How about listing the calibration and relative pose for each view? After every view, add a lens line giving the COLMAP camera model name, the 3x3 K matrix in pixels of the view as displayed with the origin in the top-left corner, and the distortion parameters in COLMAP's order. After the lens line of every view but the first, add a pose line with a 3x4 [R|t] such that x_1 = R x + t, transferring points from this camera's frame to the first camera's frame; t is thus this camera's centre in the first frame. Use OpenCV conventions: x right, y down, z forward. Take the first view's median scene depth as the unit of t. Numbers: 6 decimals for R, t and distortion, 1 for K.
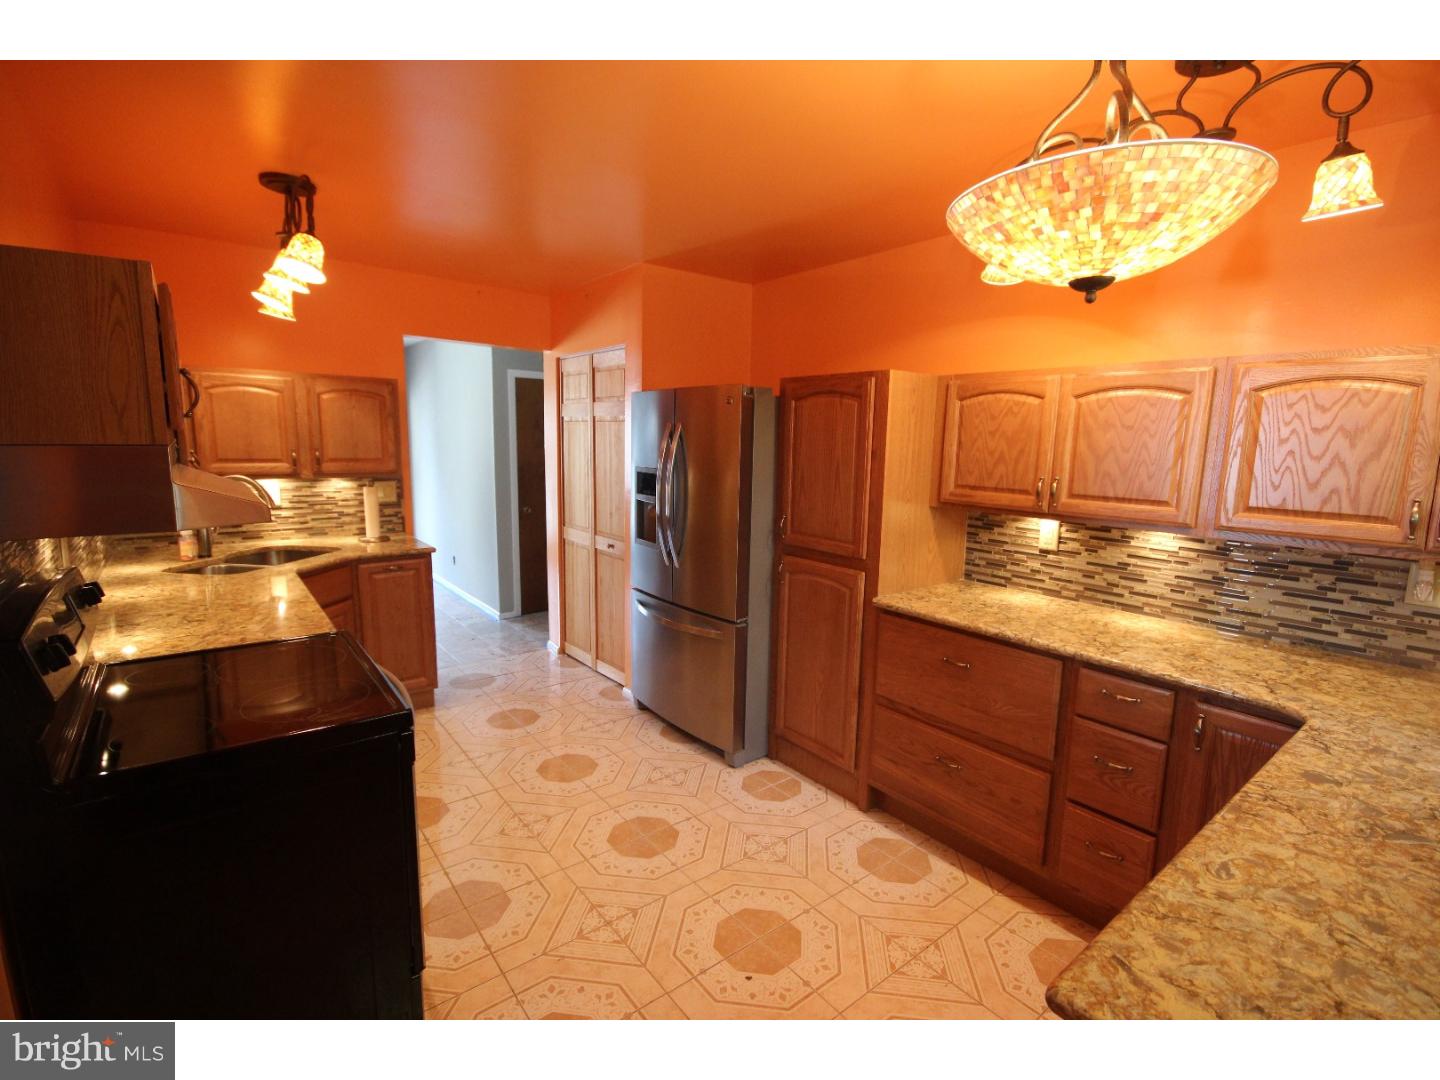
lens RADIAL K [[666.5, 0, 724.8], [0, 666.5, 538.8], [0, 0, 1]] dist [-0.000756, -0.000583]
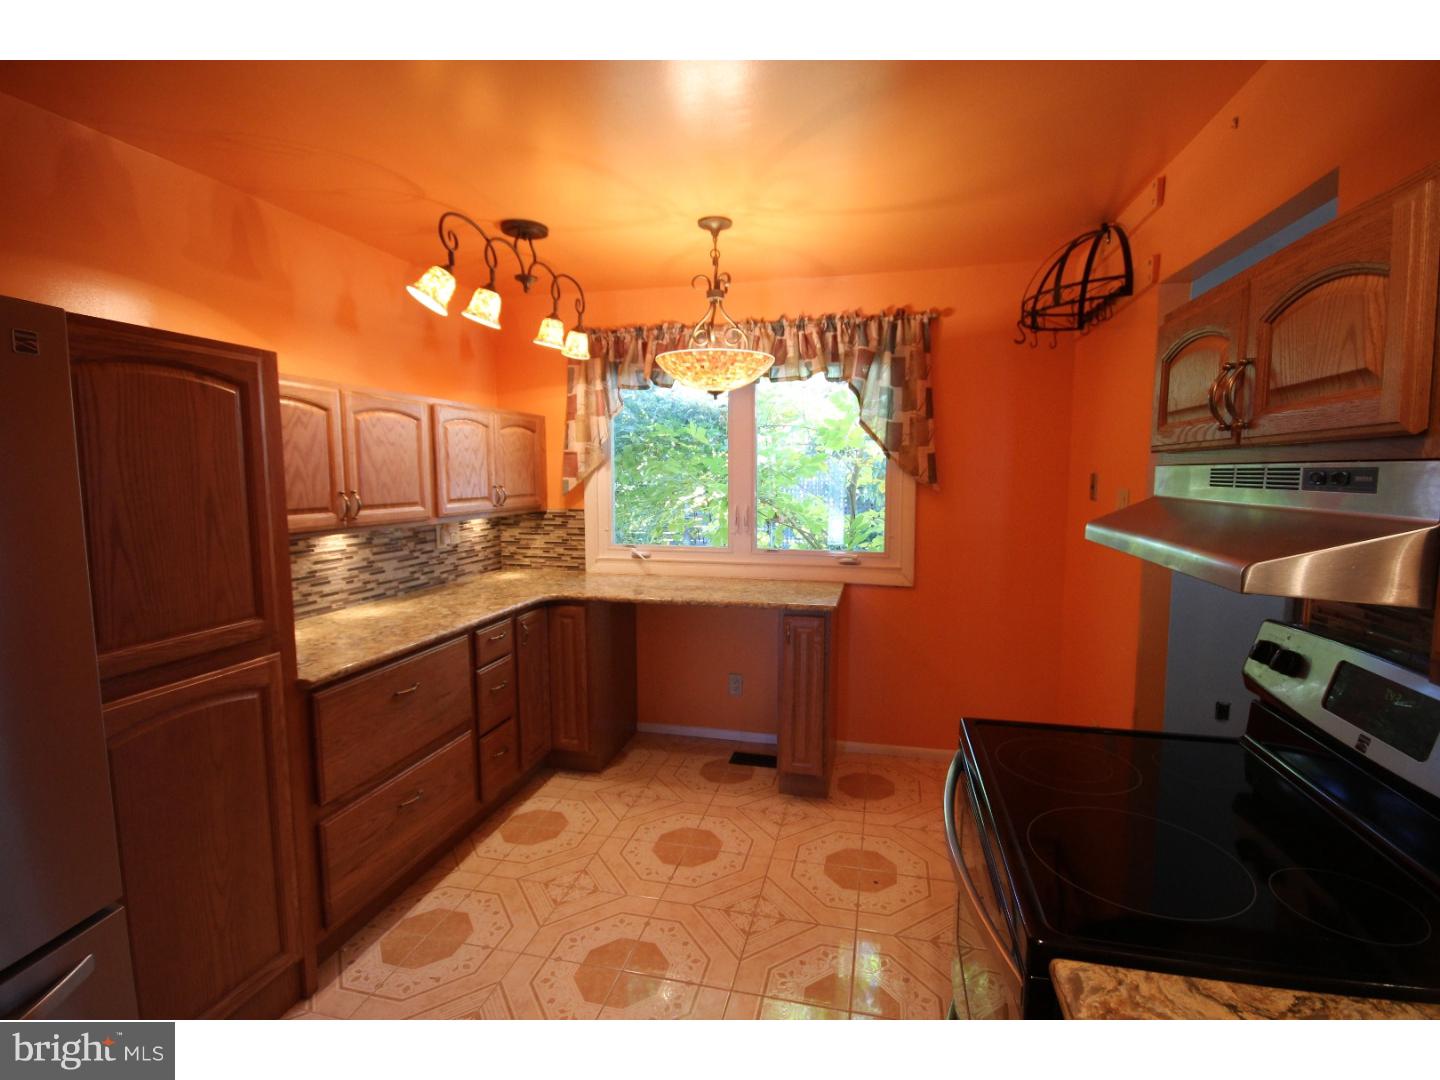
lens RADIAL K [[666.5, 0, 724.8], [0, 666.5, 538.8], [0, 0, 1]] dist [-0.000756, -0.000583]
pose [[-0.612907, -0.100602, 0.783724, -0.654617], [0.105762, 0.972492, 0.207543, -0.172529], [-0.783045, 0.210093, -0.585407, 1.168018]]
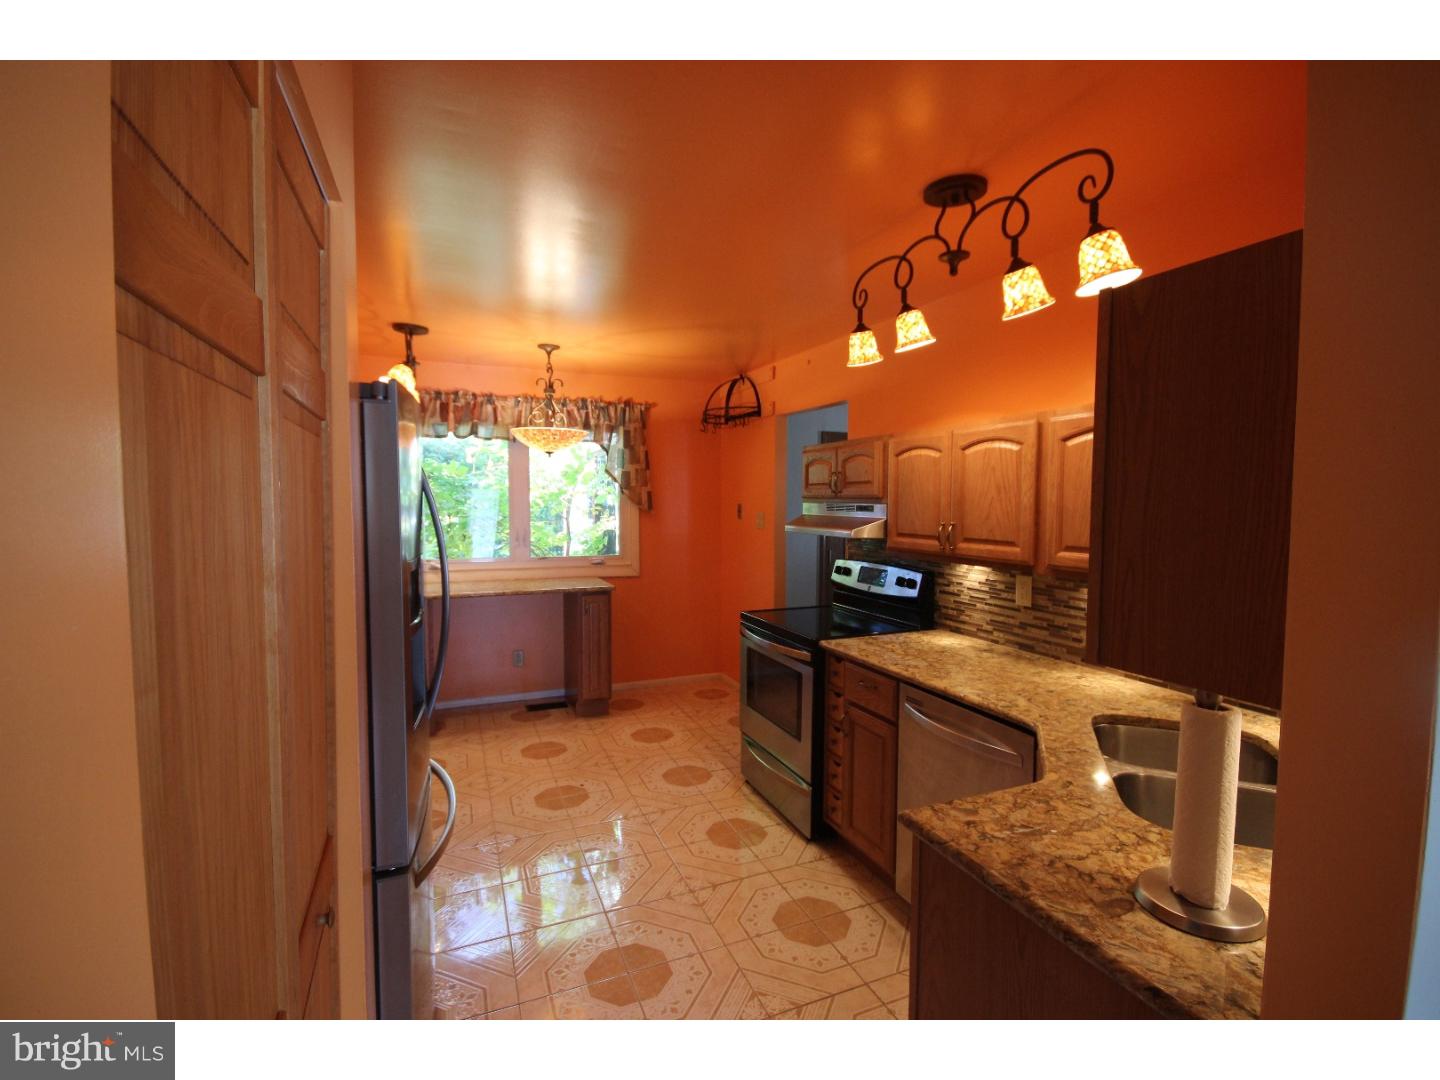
lens RADIAL K [[666.5, 0, 724.8], [0, 666.5, 538.8], [0, 0, 1]] dist [-0.000756, -0.000583]
pose [[-0.960641, -0.043263, 0.274403, -0.673595], [0.015613, 0.977828, 0.208827, -0.317638], [-0.277353, 0.204892, -0.938666, 2.034405]]
